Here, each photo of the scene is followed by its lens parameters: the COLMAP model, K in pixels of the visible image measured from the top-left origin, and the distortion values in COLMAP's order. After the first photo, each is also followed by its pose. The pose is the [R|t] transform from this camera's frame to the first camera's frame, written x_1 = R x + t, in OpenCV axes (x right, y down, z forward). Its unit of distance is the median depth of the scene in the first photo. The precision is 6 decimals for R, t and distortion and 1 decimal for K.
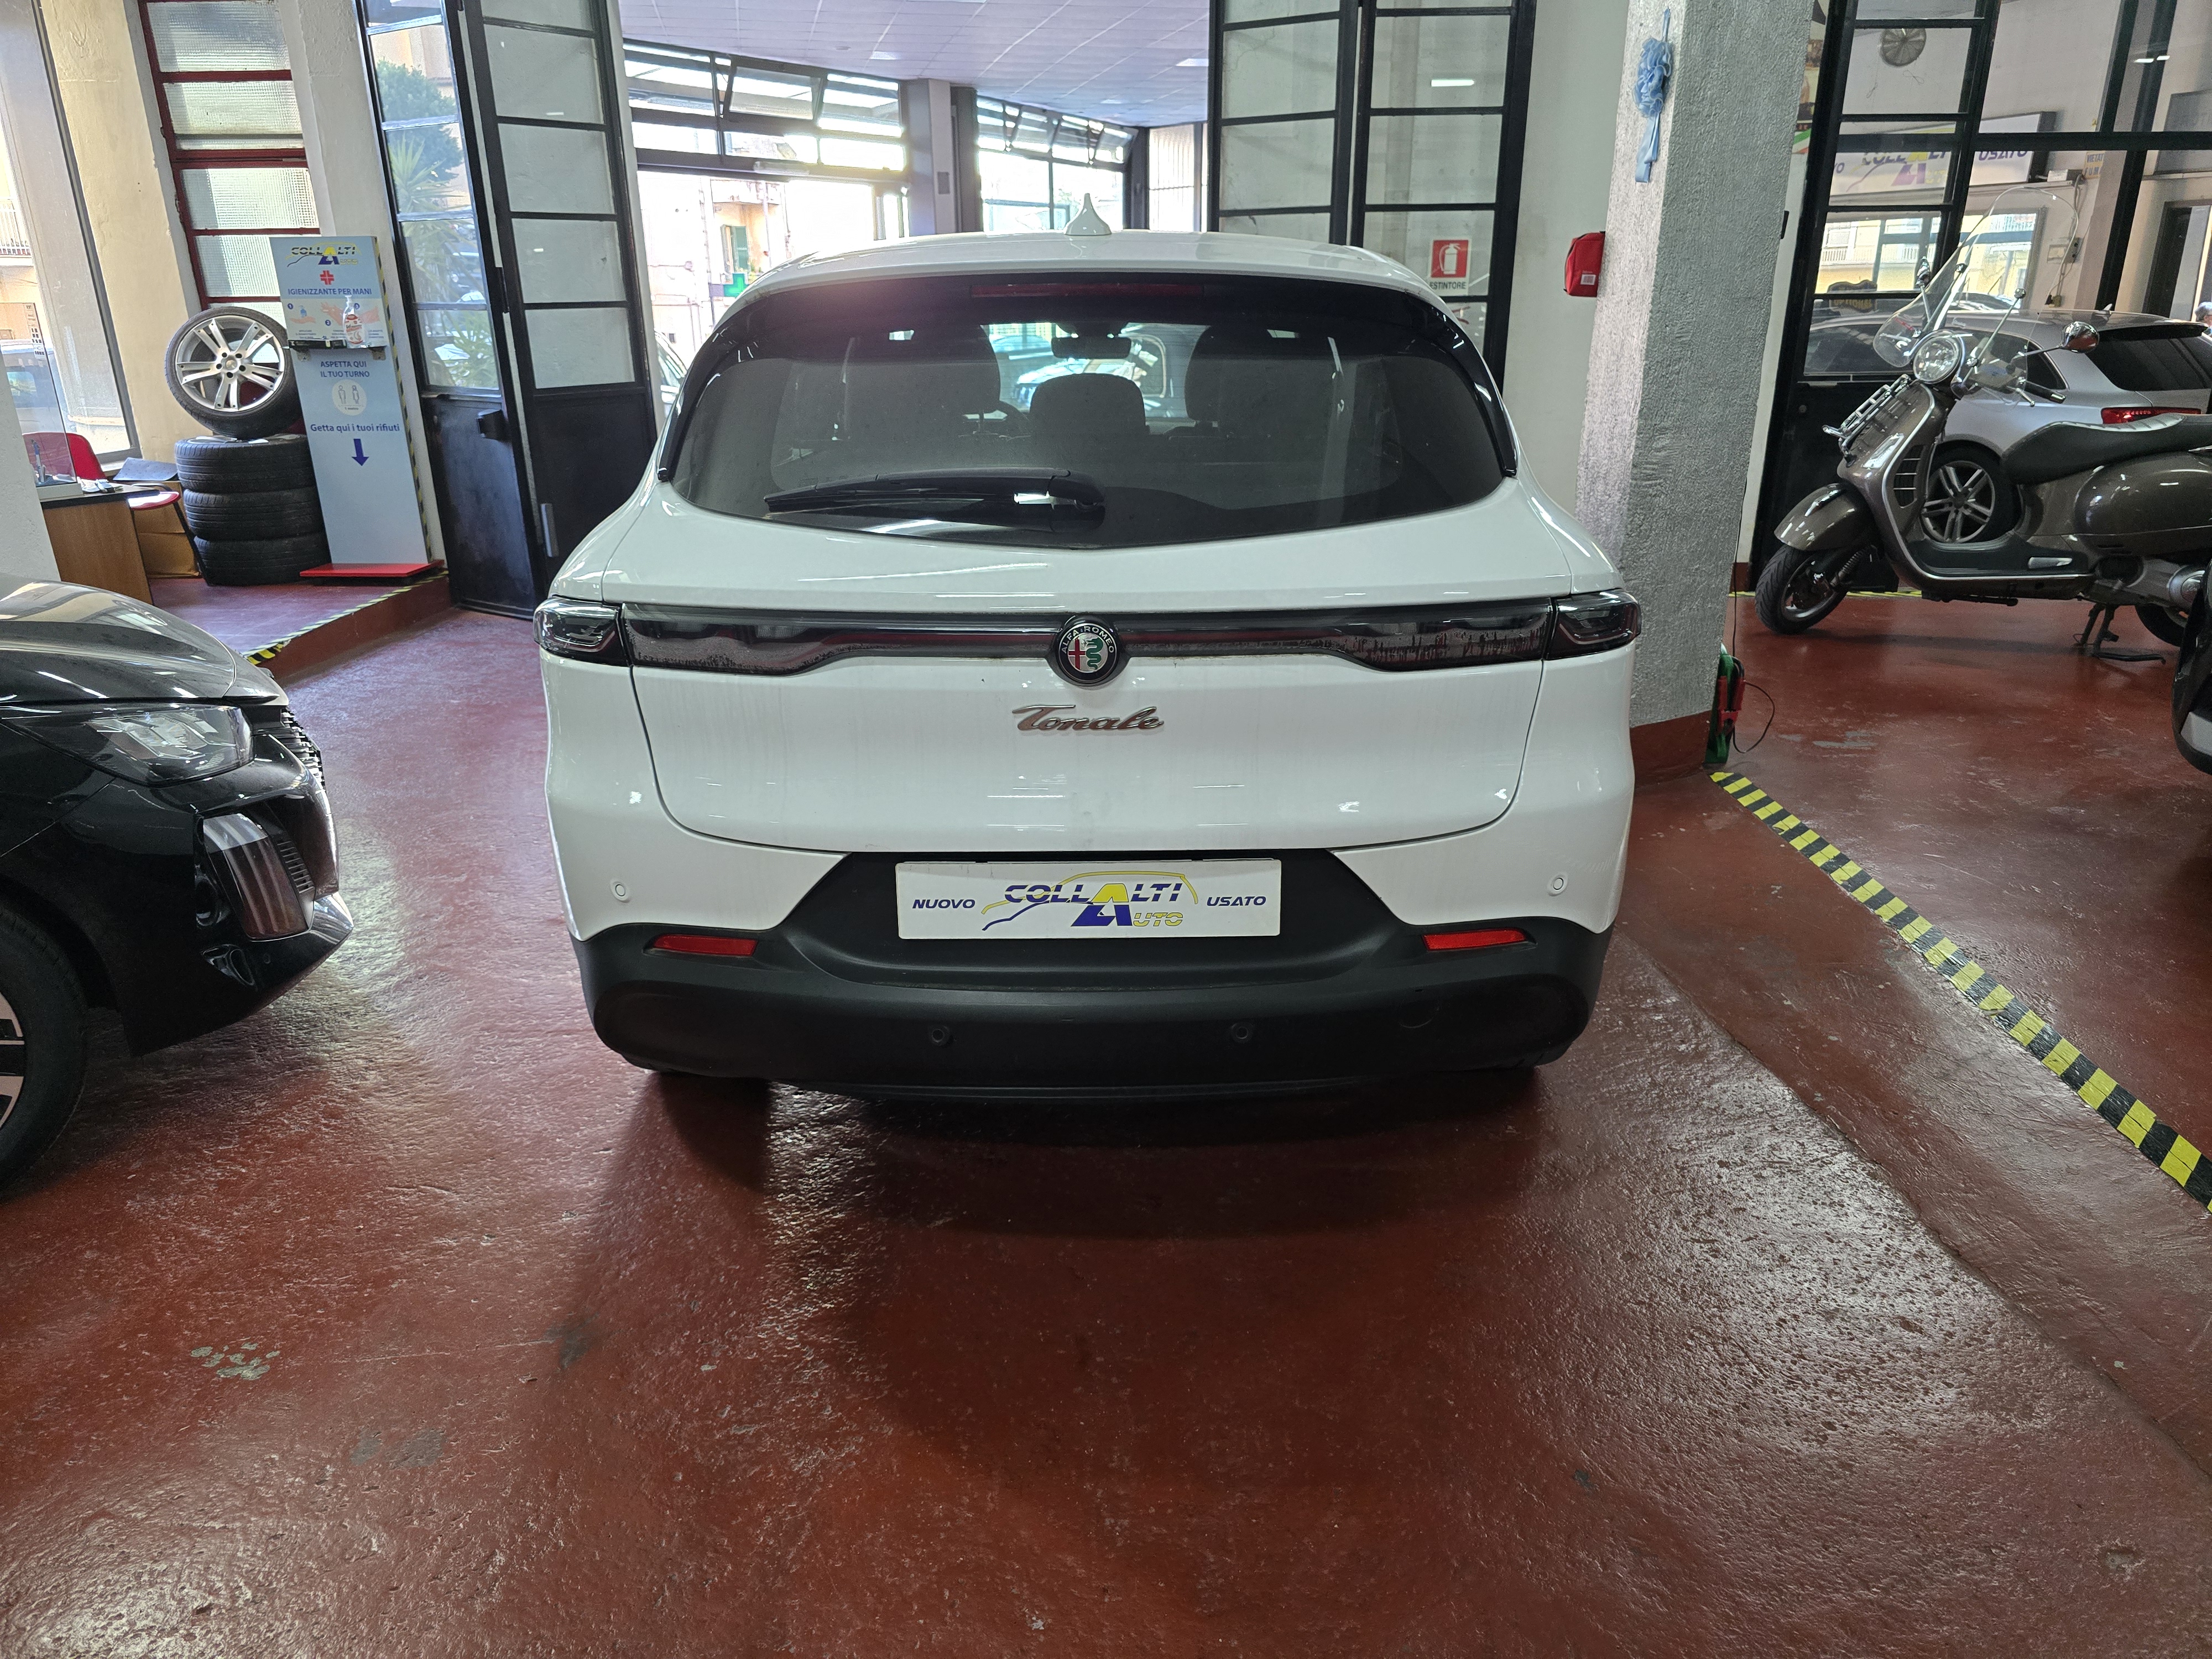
lens RADIAL K [[1507.1, 0, 1099.8], [0, 1507.1, 829.9], [0, 0, 1]] dist [0.037502, -0.019685]
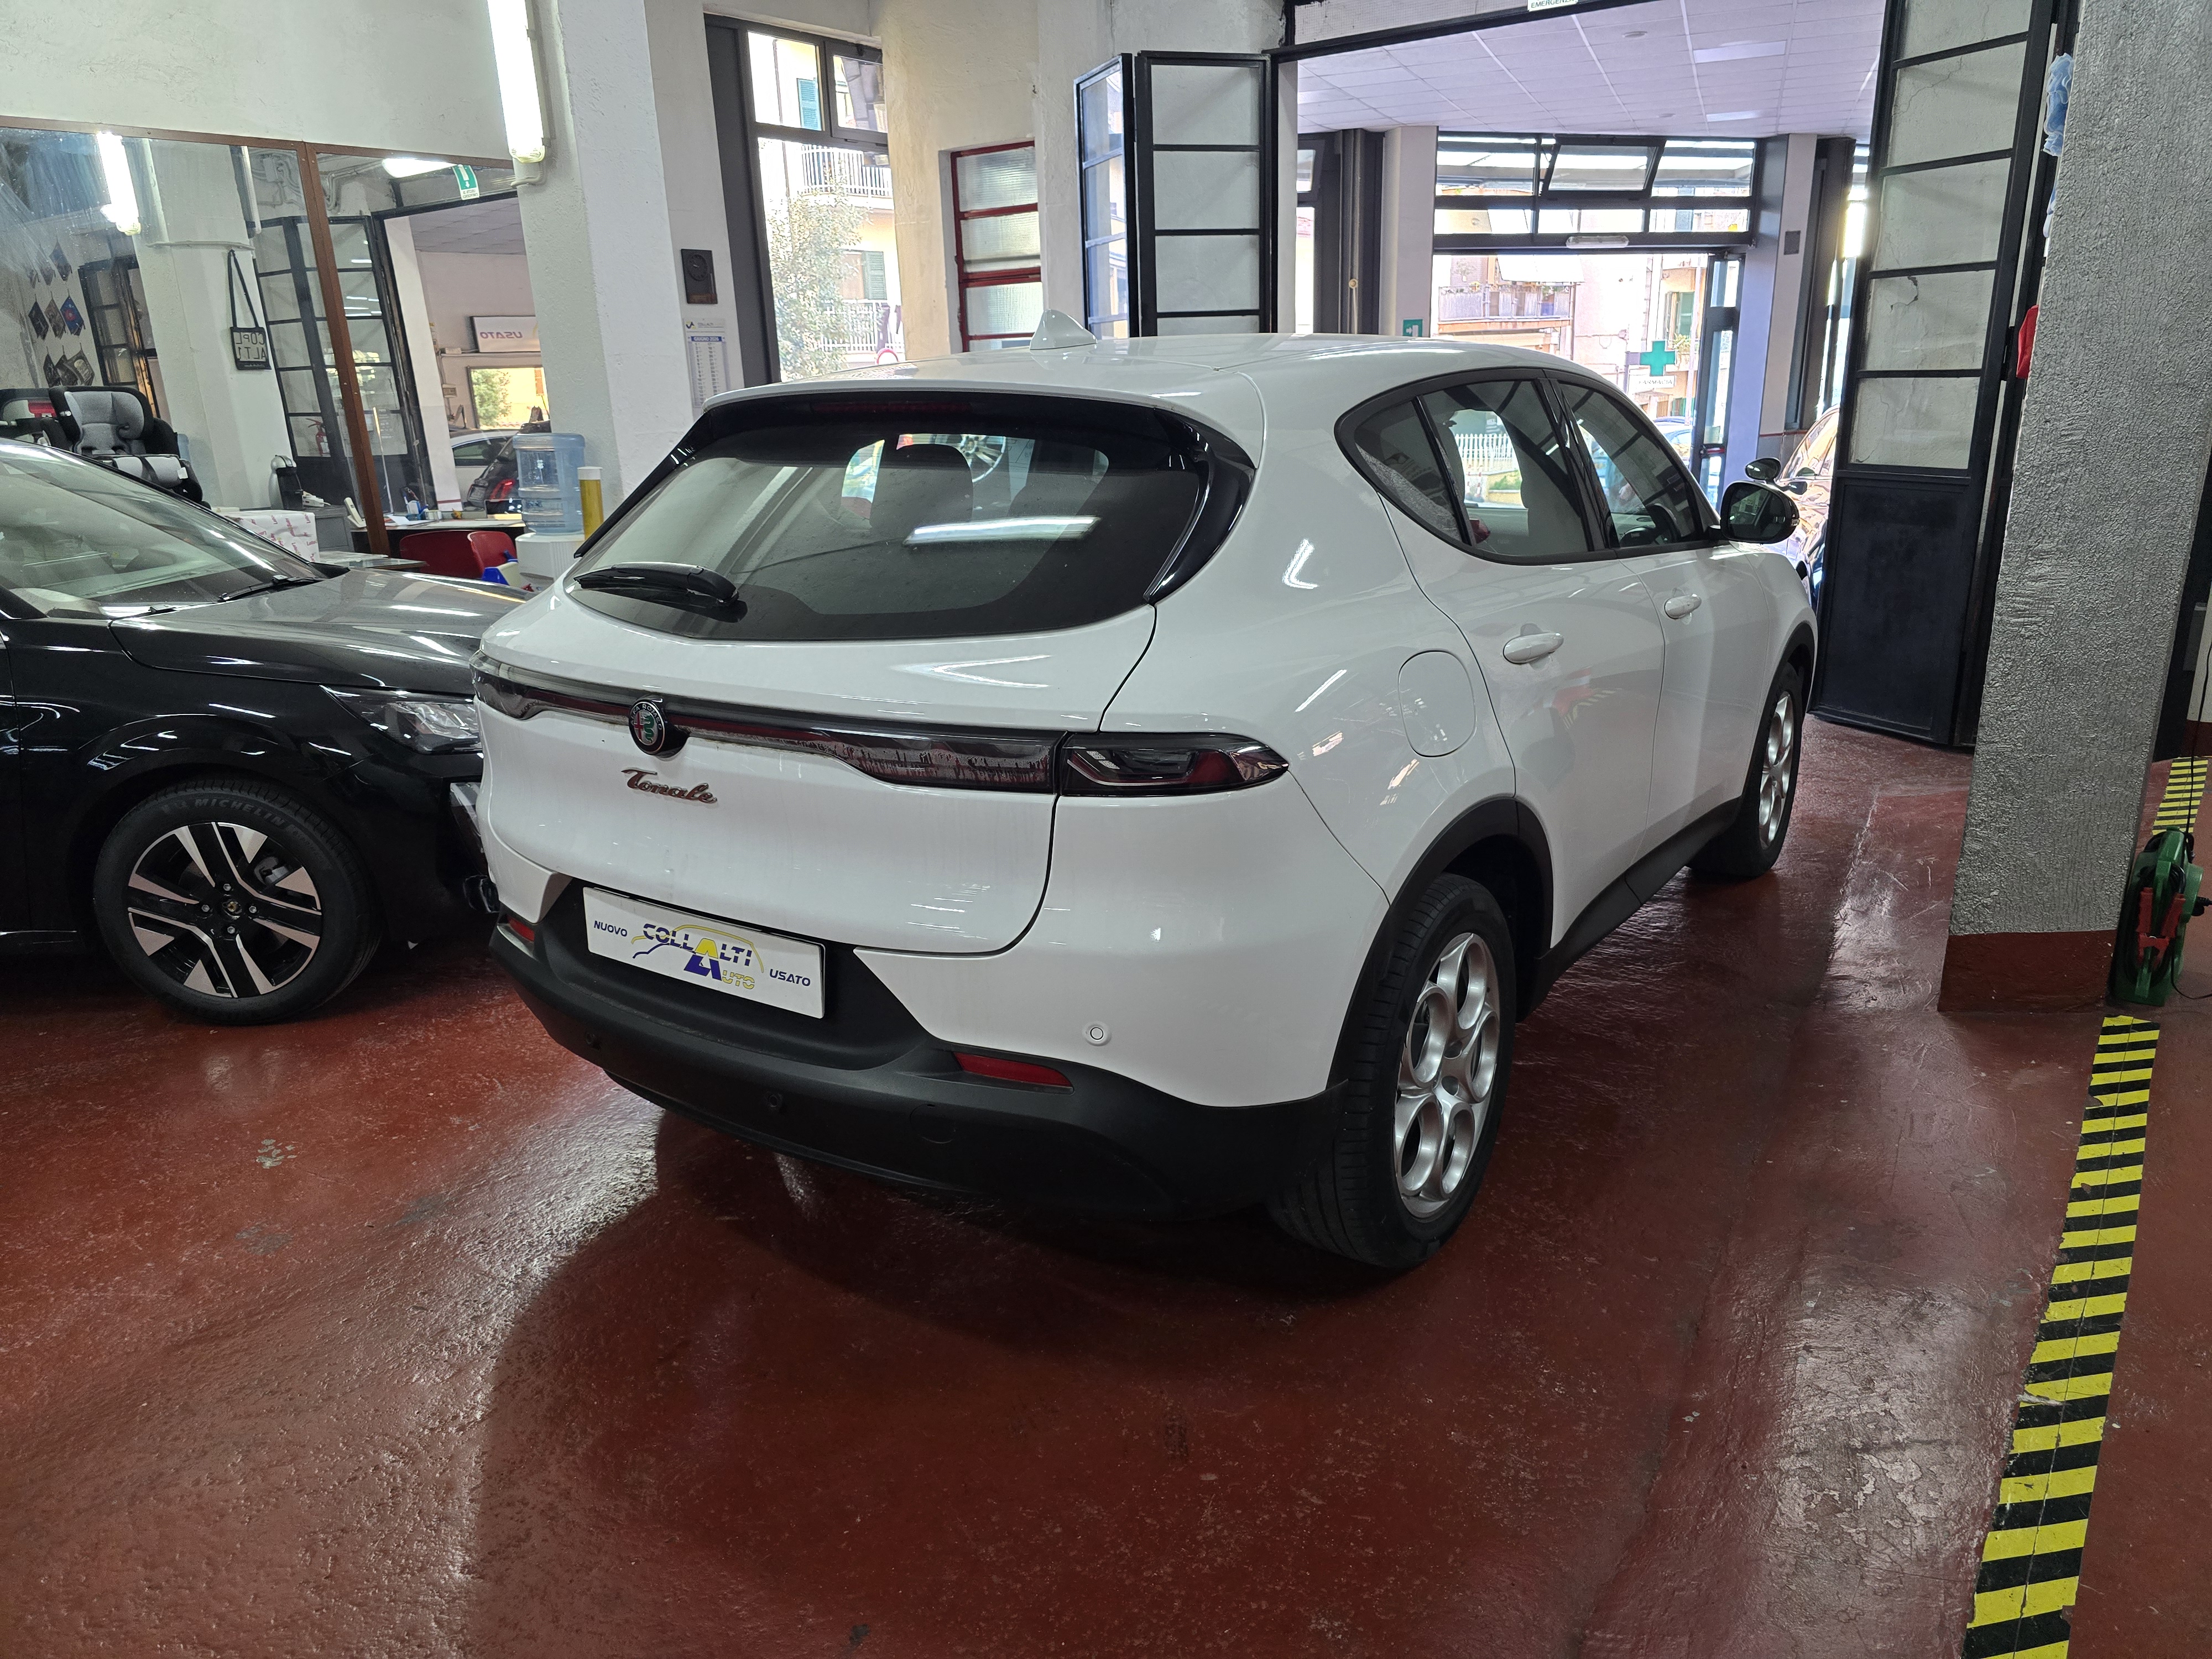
lens RADIAL K [[1507.1, 0, 1100.5], [0, 1507.1, 838.1], [0, 0, 1]] dist [0.037502, -0.019685]
pose [[0.823396, 0.153961, -0.546182, 0.422593], [-0.173025, 0.984775, 0.016751, -0.053172], [0.540445, 0.080710, 0.837499, 0.109898]]
